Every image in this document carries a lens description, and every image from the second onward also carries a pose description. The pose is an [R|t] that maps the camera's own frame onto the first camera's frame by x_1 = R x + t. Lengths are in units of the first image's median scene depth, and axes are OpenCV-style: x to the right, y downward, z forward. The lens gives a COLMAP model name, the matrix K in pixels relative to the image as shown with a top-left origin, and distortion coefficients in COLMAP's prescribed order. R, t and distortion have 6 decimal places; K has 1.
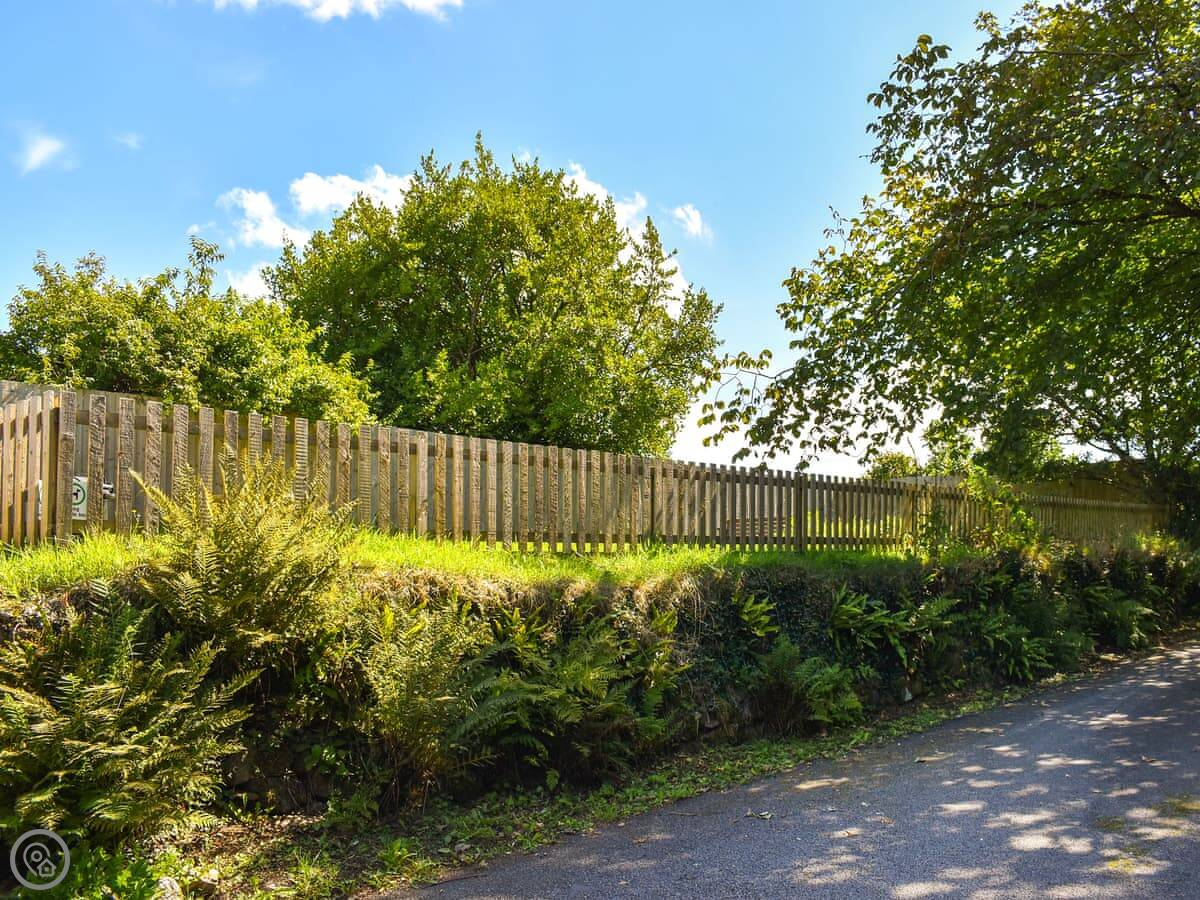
lens RADIAL K [[1055.1, 0, 600.7], [0, 1055.1, 450.3], [0, 0, 1]] dist [-0.103244, 0.016046]
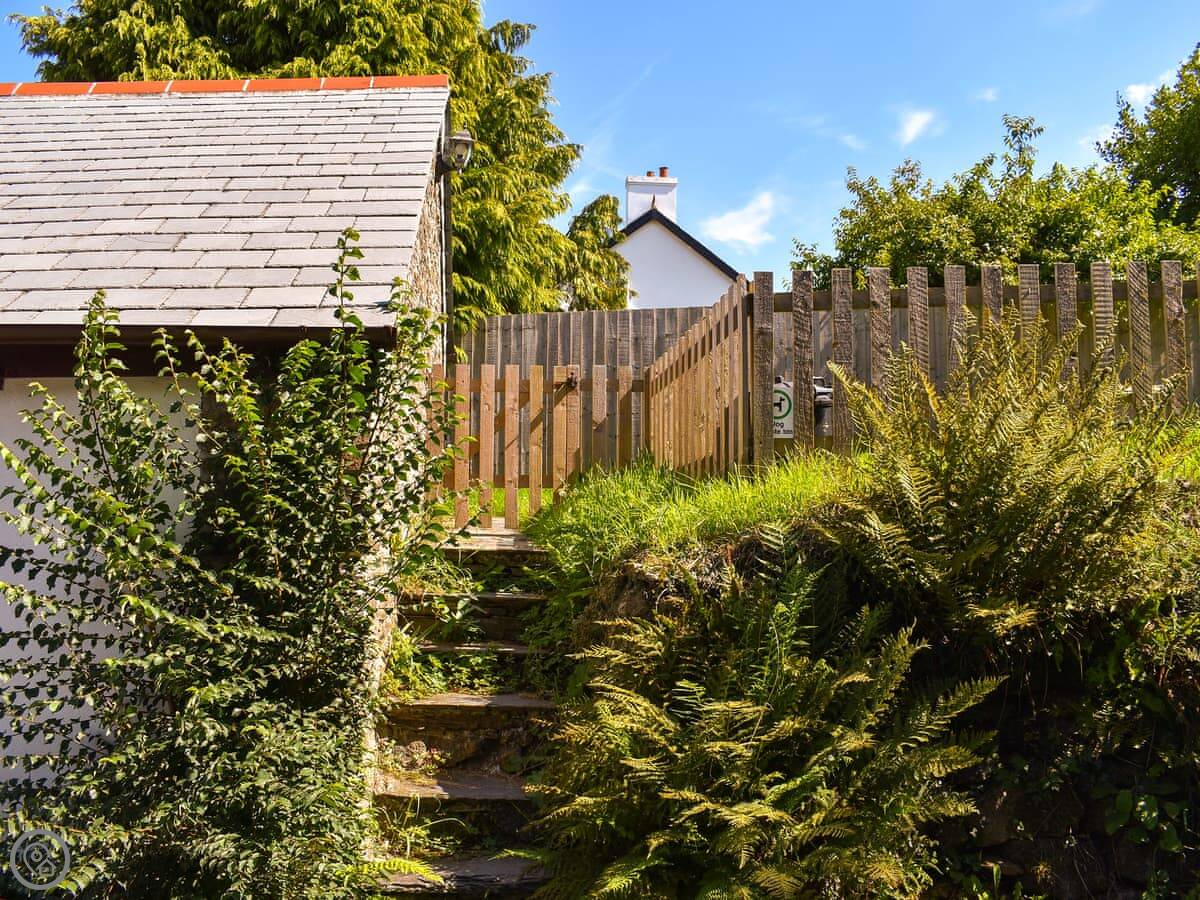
lens RADIAL K [[1055.1, 0, 583.3], [0, 1055.1, 493.3], [0, 0, 1]] dist [-0.103244, 0.016046]
pose [[0.689764, -0.027804, -0.723500, -0.056774], [0.120295, 0.989775, 0.076649, 0.031101], [0.713971, -0.139903, 0.686056, 0.367609]]
